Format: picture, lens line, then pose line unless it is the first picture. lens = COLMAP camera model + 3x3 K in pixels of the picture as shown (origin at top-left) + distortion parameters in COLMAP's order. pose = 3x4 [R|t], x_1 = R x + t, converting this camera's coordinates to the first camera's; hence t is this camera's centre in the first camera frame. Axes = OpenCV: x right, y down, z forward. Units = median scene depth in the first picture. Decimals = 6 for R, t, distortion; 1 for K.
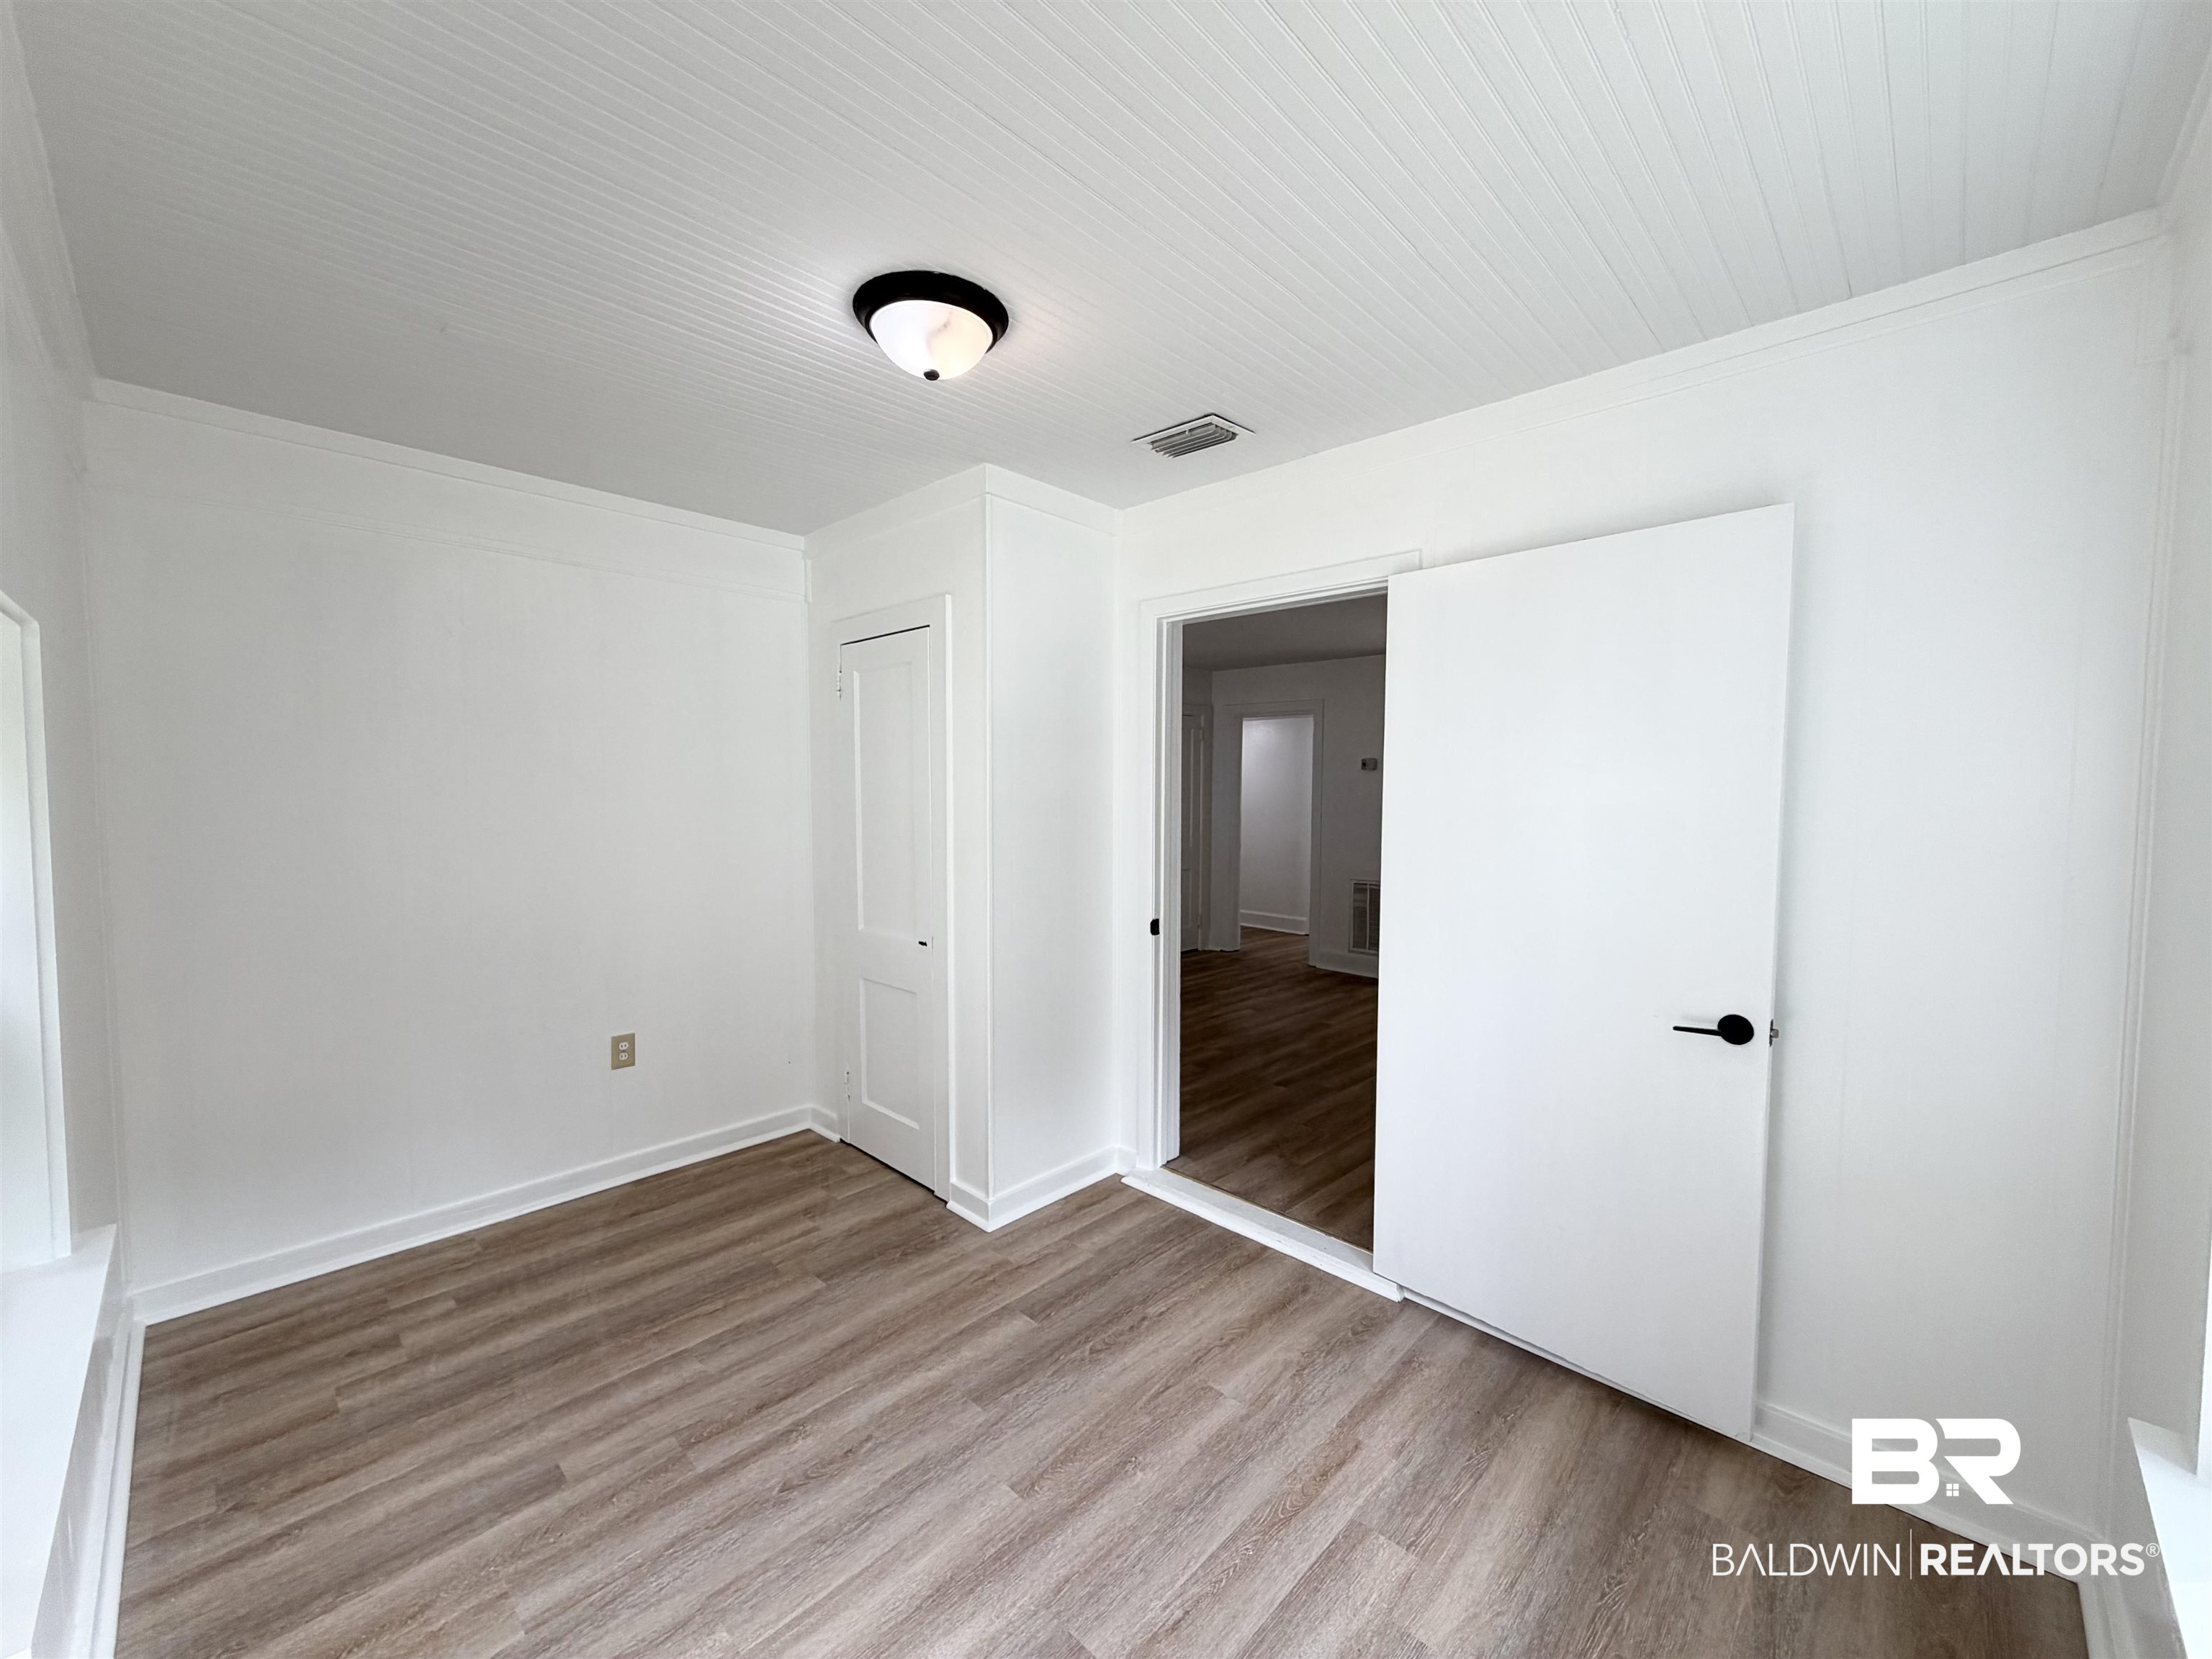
lens RADIAL K [[883.0, 0, 1102.8], [0, 883.0, 874.9], [0, 0, 1]] dist [0.001123, 0.000364]
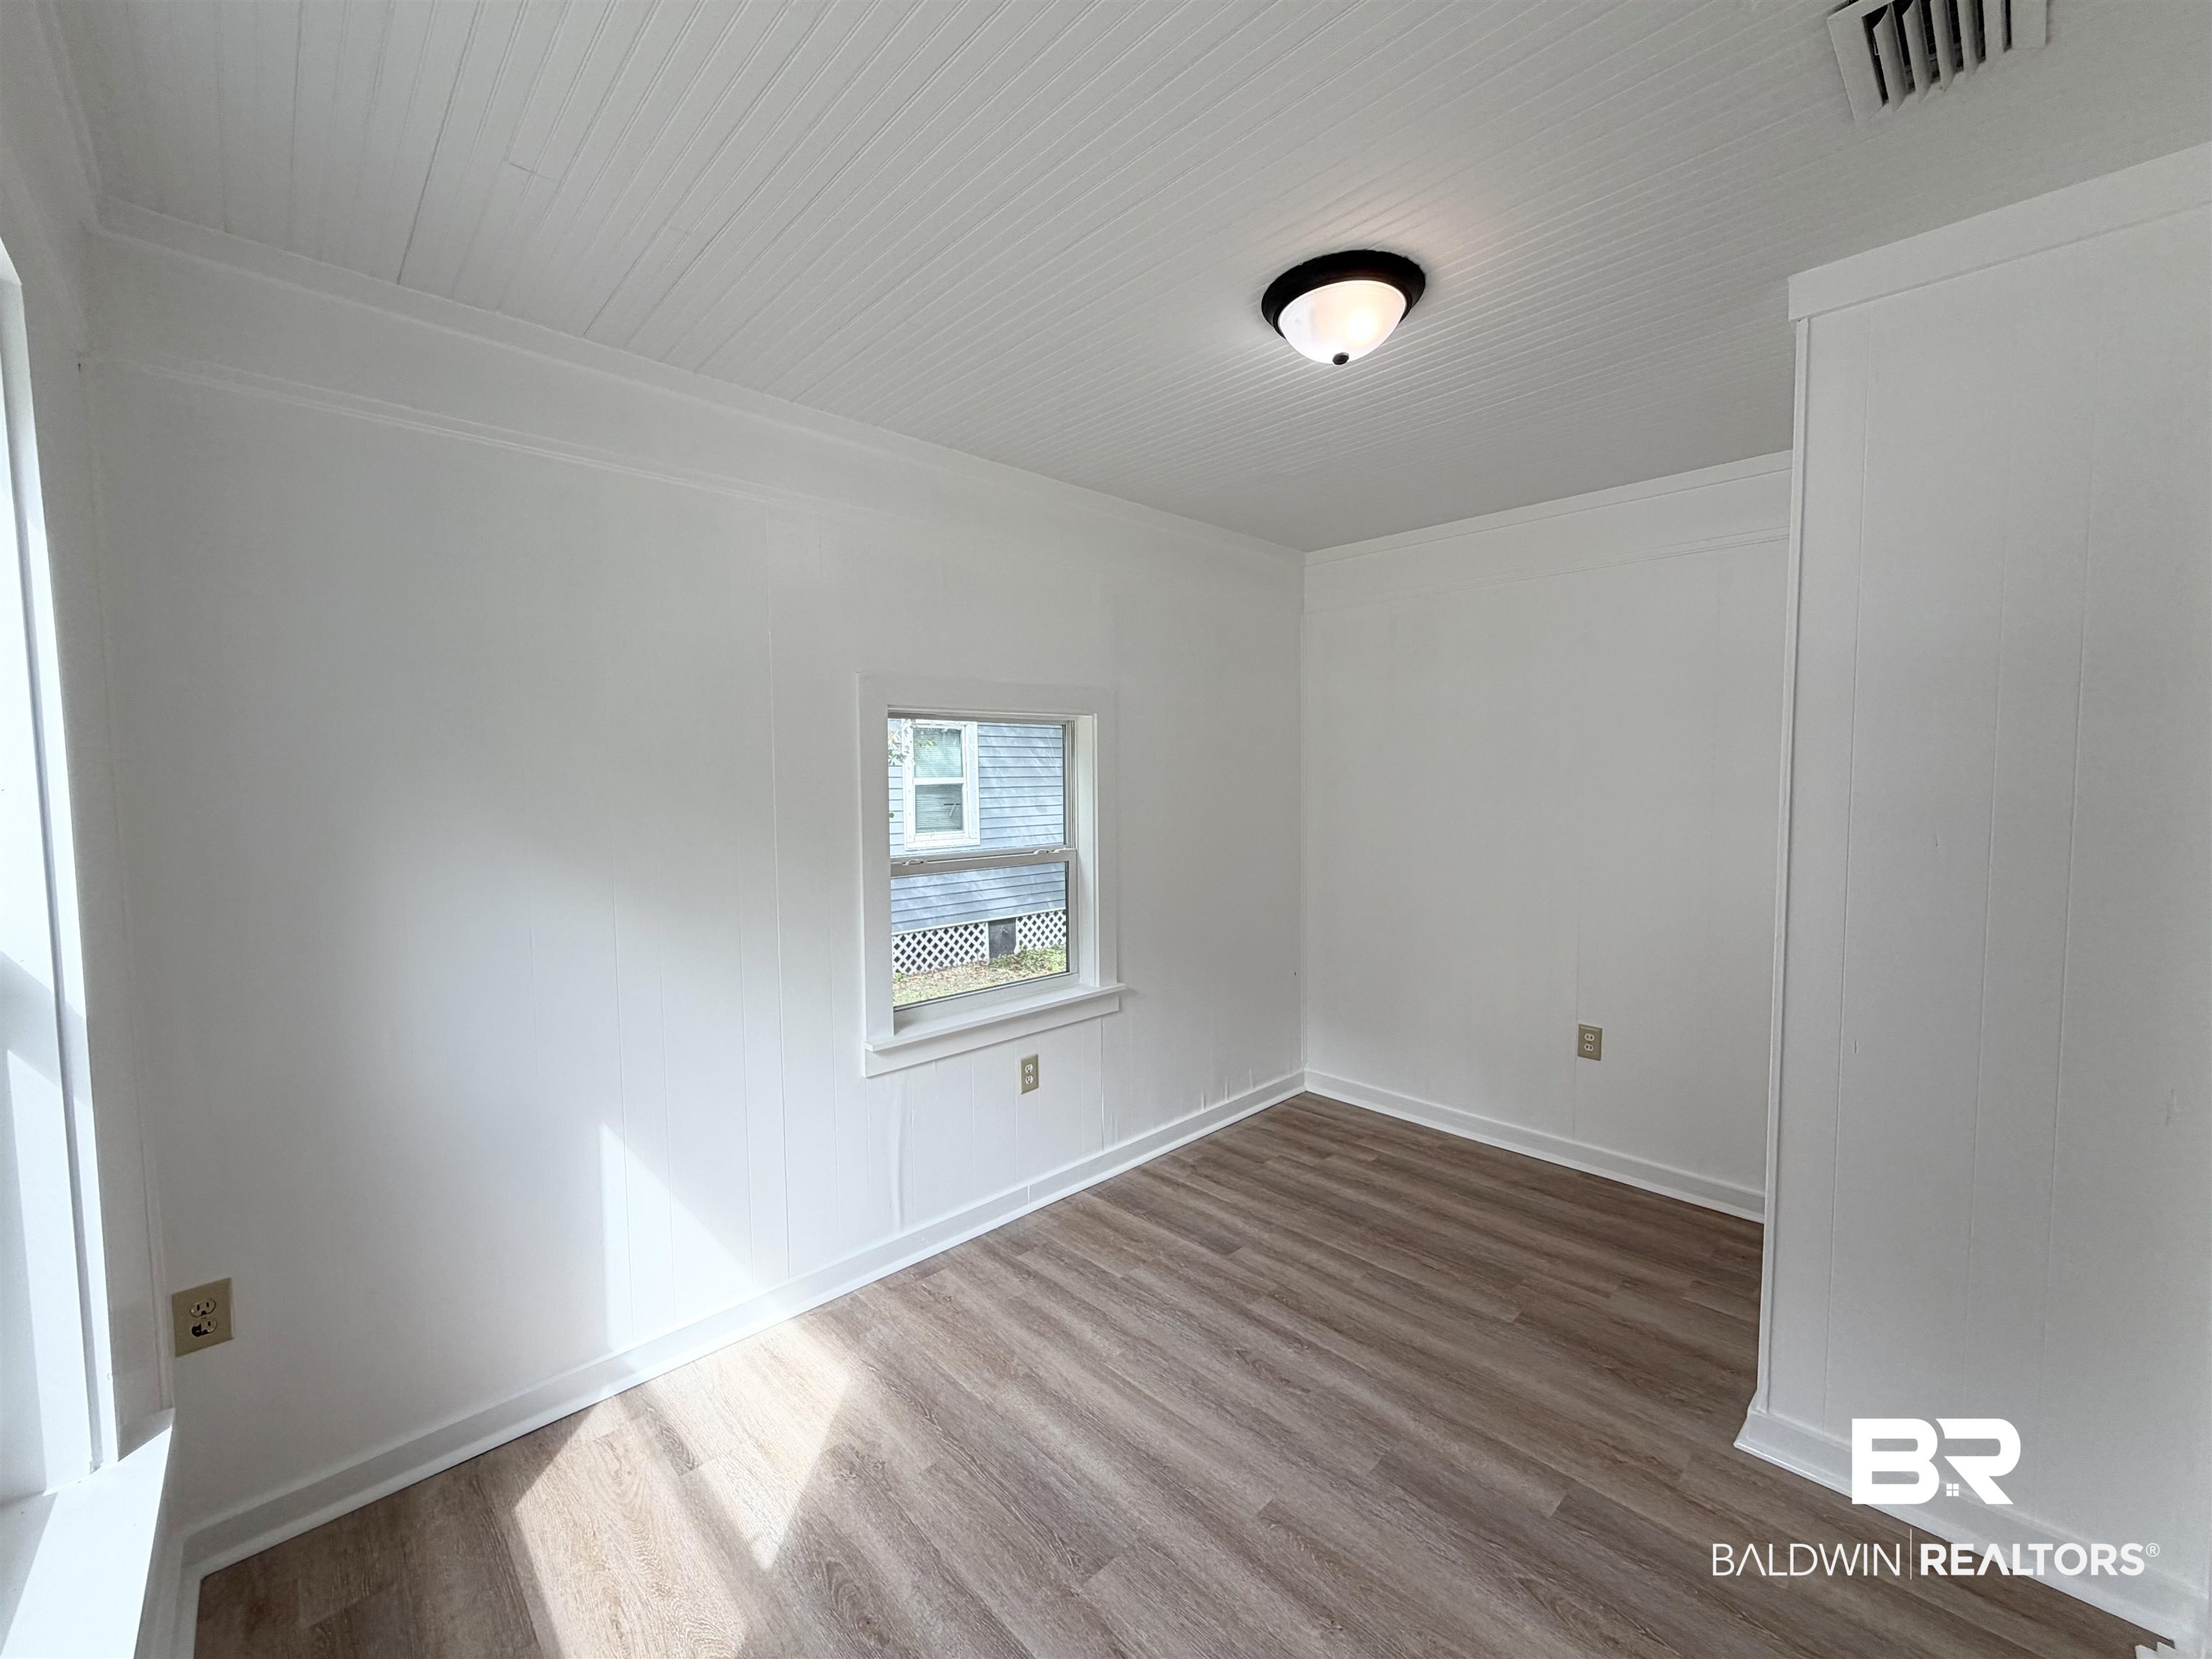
lens RADIAL K [[880.4, 0, 1099.0], [0, 880.4, 832.6], [0, 0, 1]] dist [0.000357, -0.000002]
pose [[-0.048067, 0.054997, -0.997329, 0.721831], [-0.094457, 0.993758, 0.059352, -0.071617], [0.994368, 0.097057, -0.042572, 0.675320]]
